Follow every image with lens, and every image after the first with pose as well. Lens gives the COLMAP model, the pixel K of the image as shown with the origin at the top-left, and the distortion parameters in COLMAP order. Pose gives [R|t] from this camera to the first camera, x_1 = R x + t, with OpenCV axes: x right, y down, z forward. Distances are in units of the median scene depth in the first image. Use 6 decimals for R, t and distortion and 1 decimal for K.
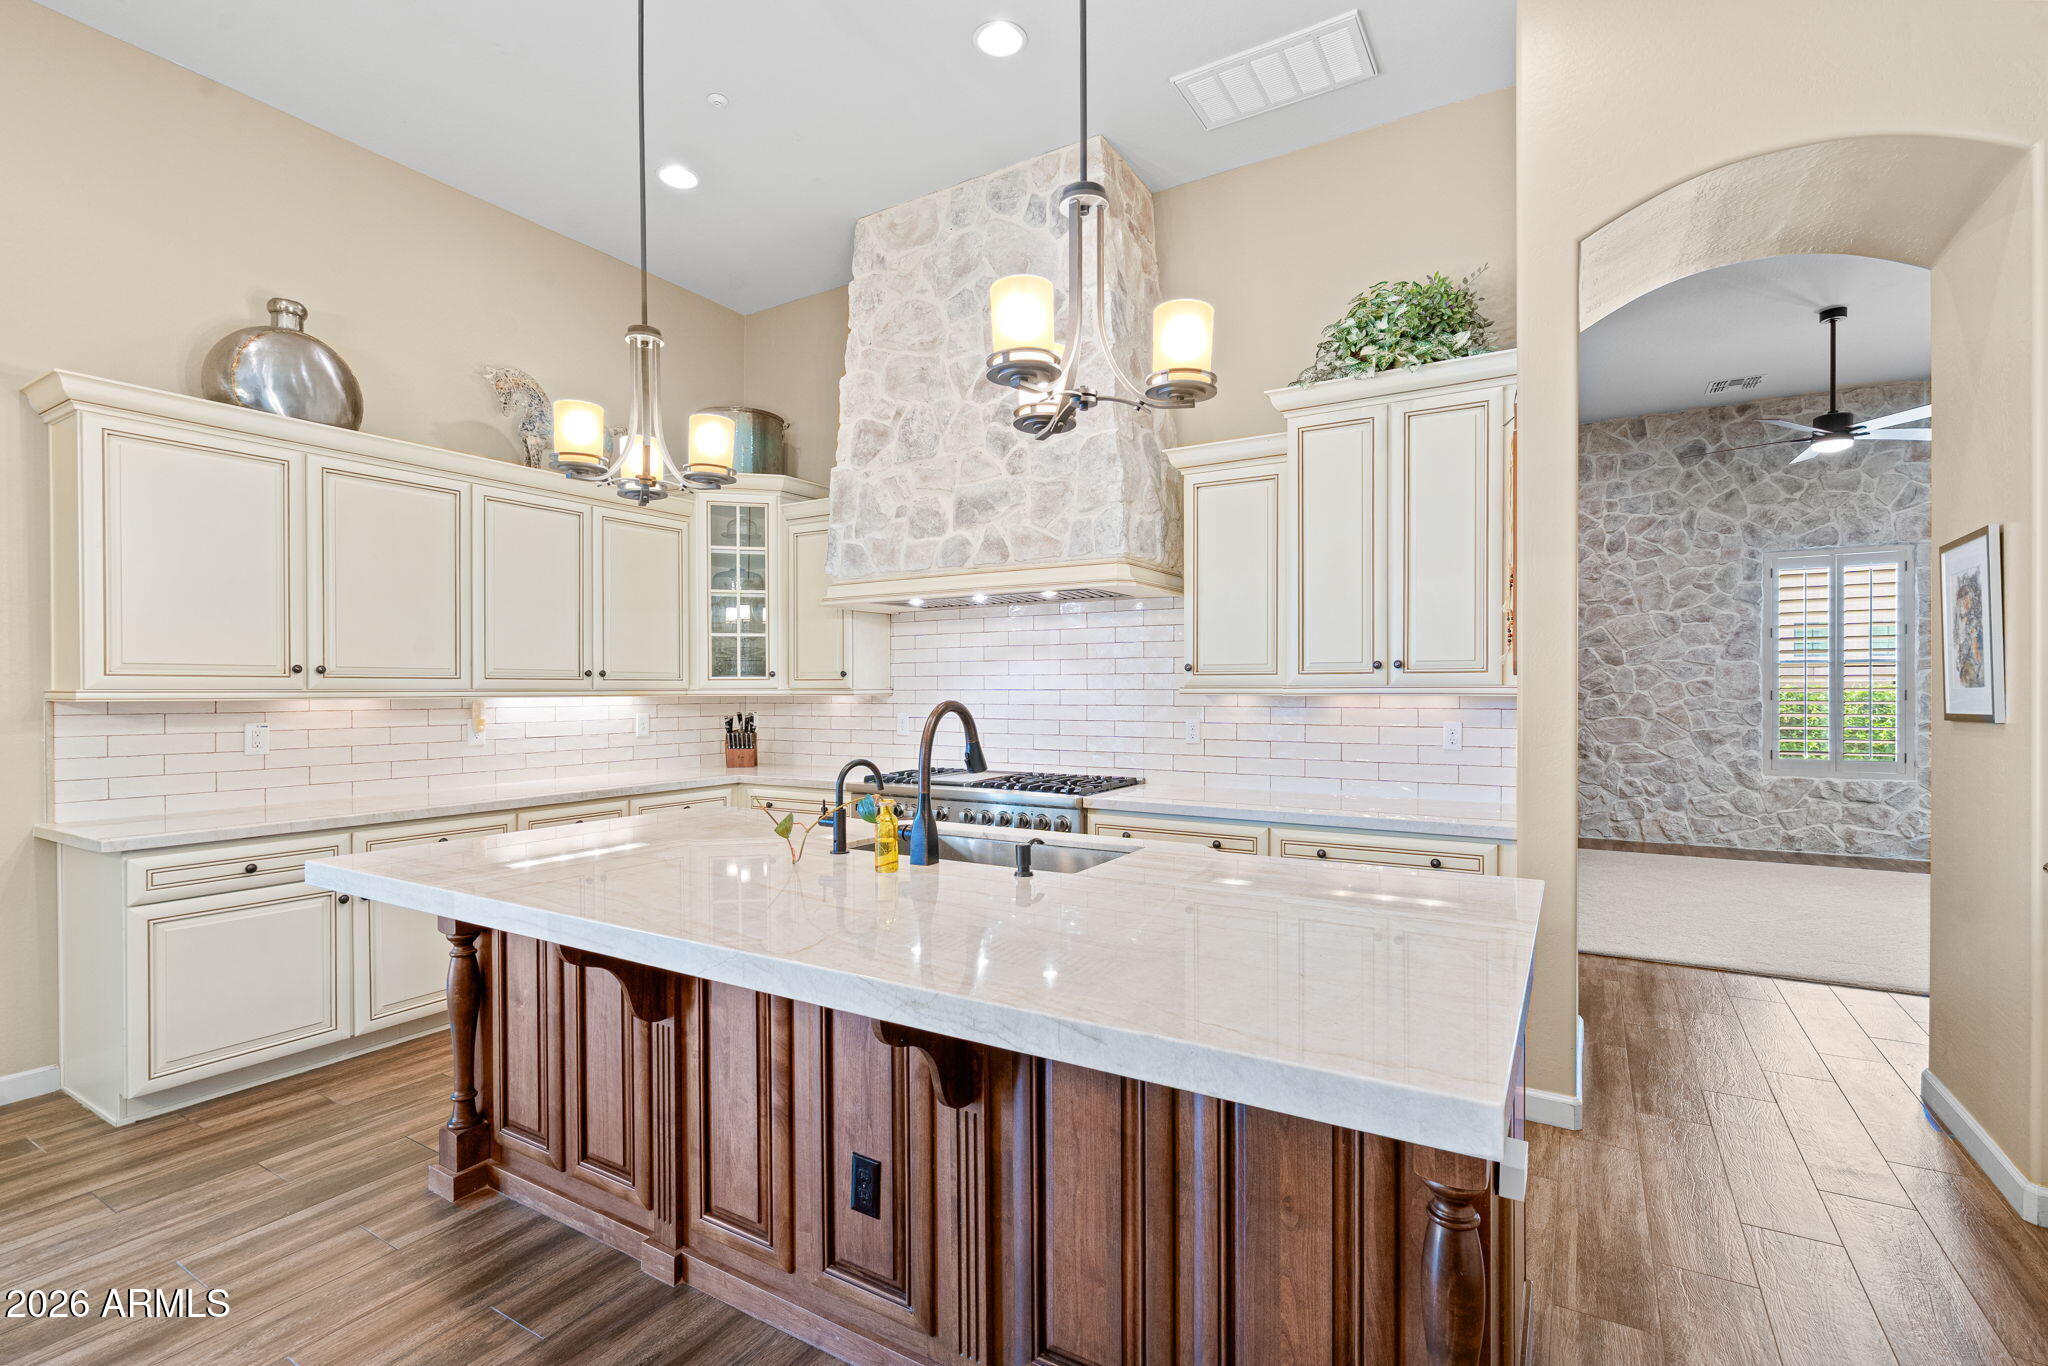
lens RADIAL K [[932.2, 0, 1019.7], [0, 932.2, 688.2], [0, 0, 1]] dist [-0.005208, 0.002244]
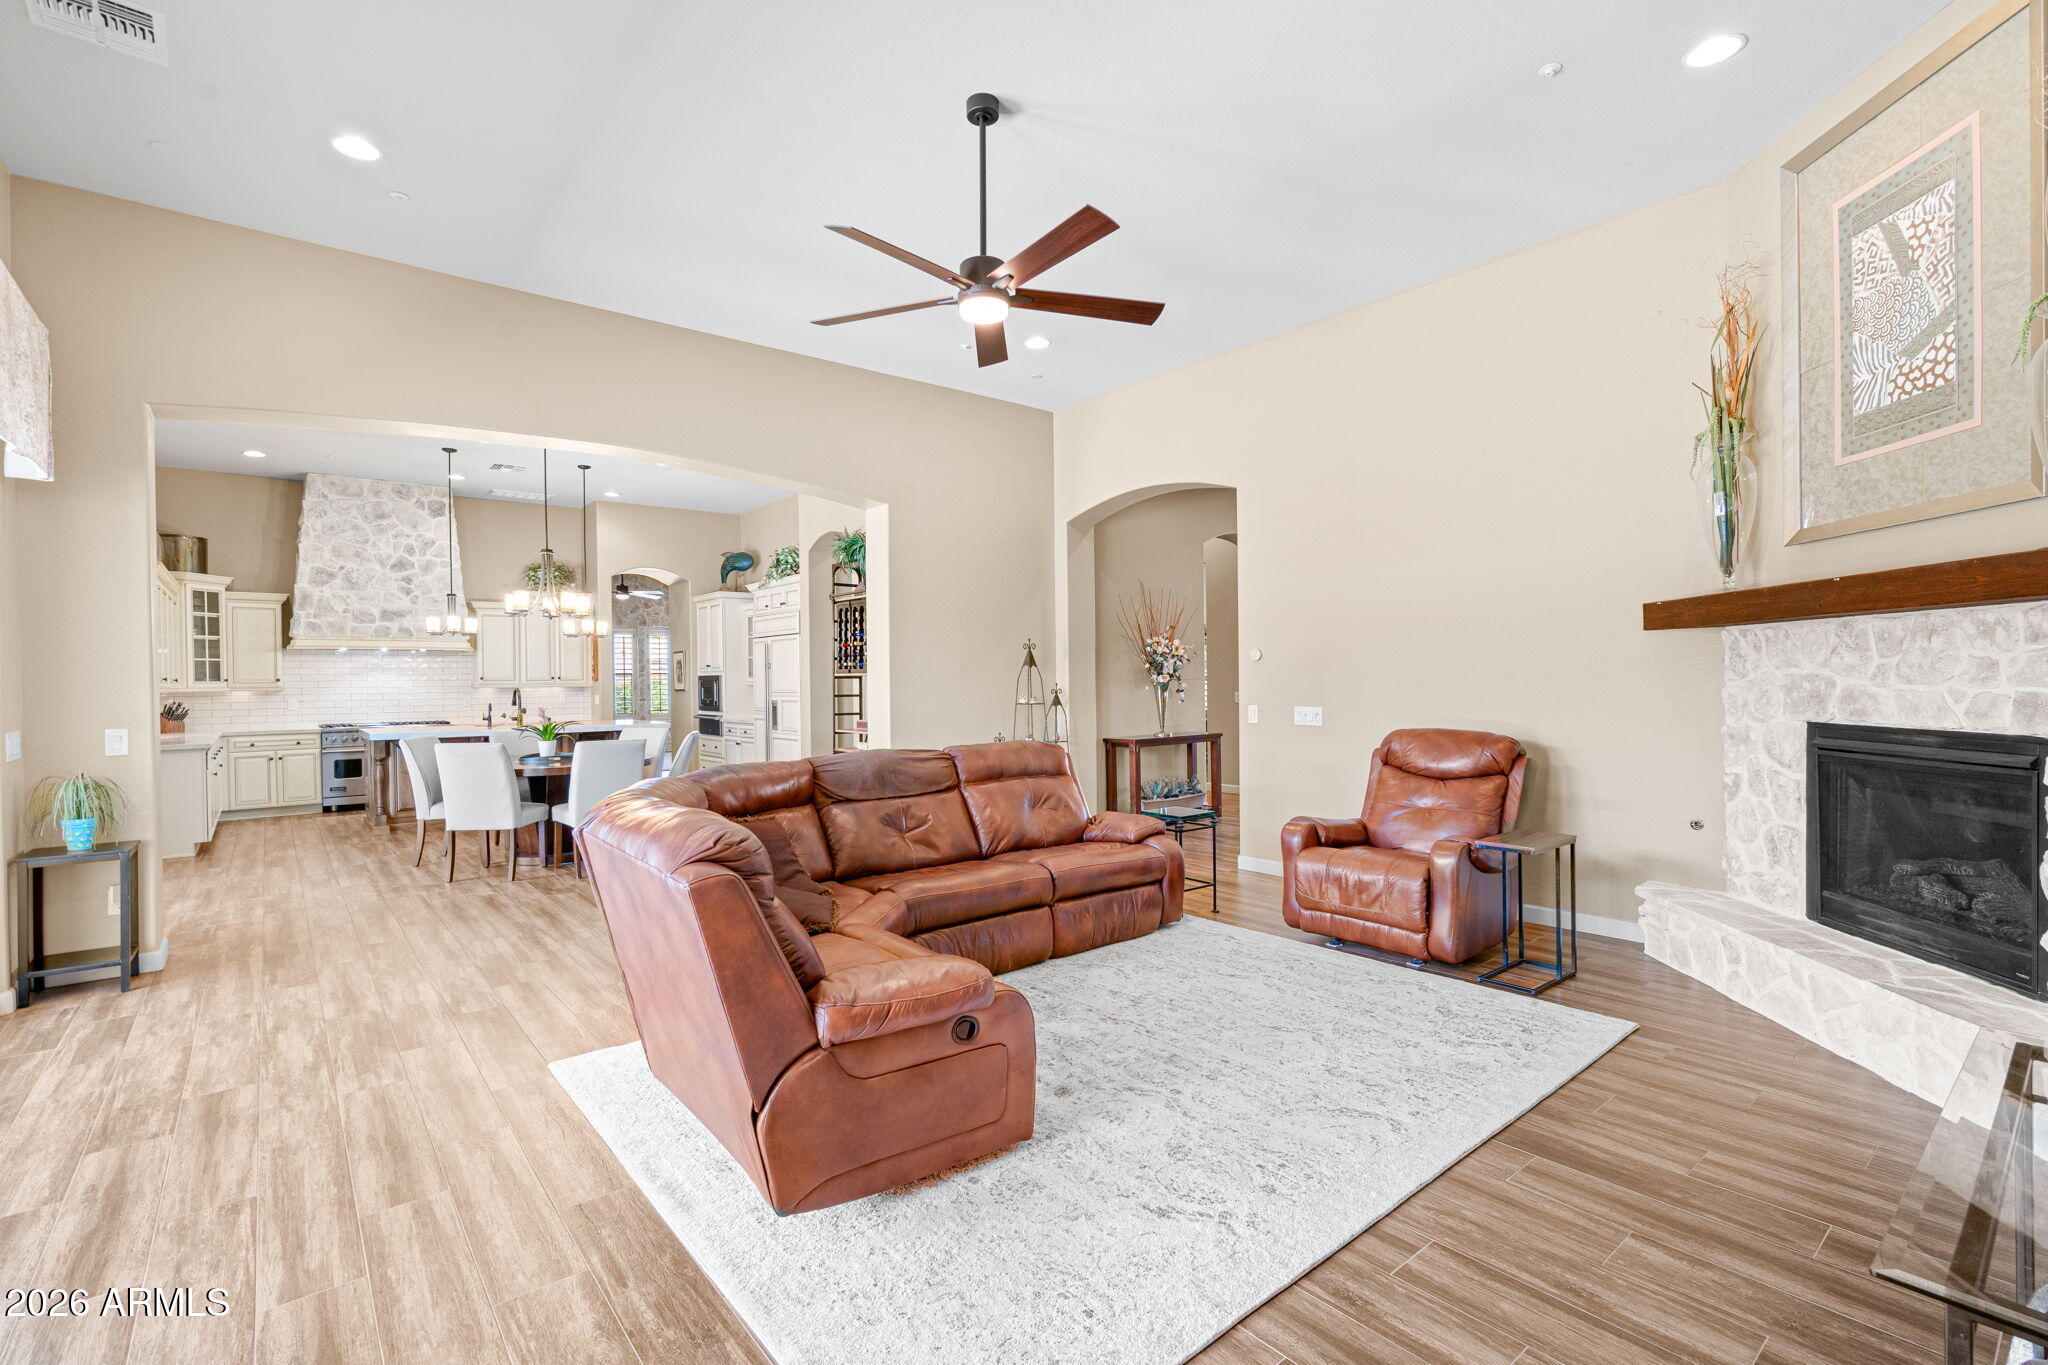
lens RADIAL K [[932.2, 0, 1025.3], [0, 932.2, 683.8], [0, 0, 1]] dist [-0.005208, 0.002244]
pose [[0.332816, -0.006451, 0.942970, -1.806433], [0.005671, 0.999972, 0.004839, -0.008031], [-0.942975, 0.003737, 0.332843, -1.417515]]
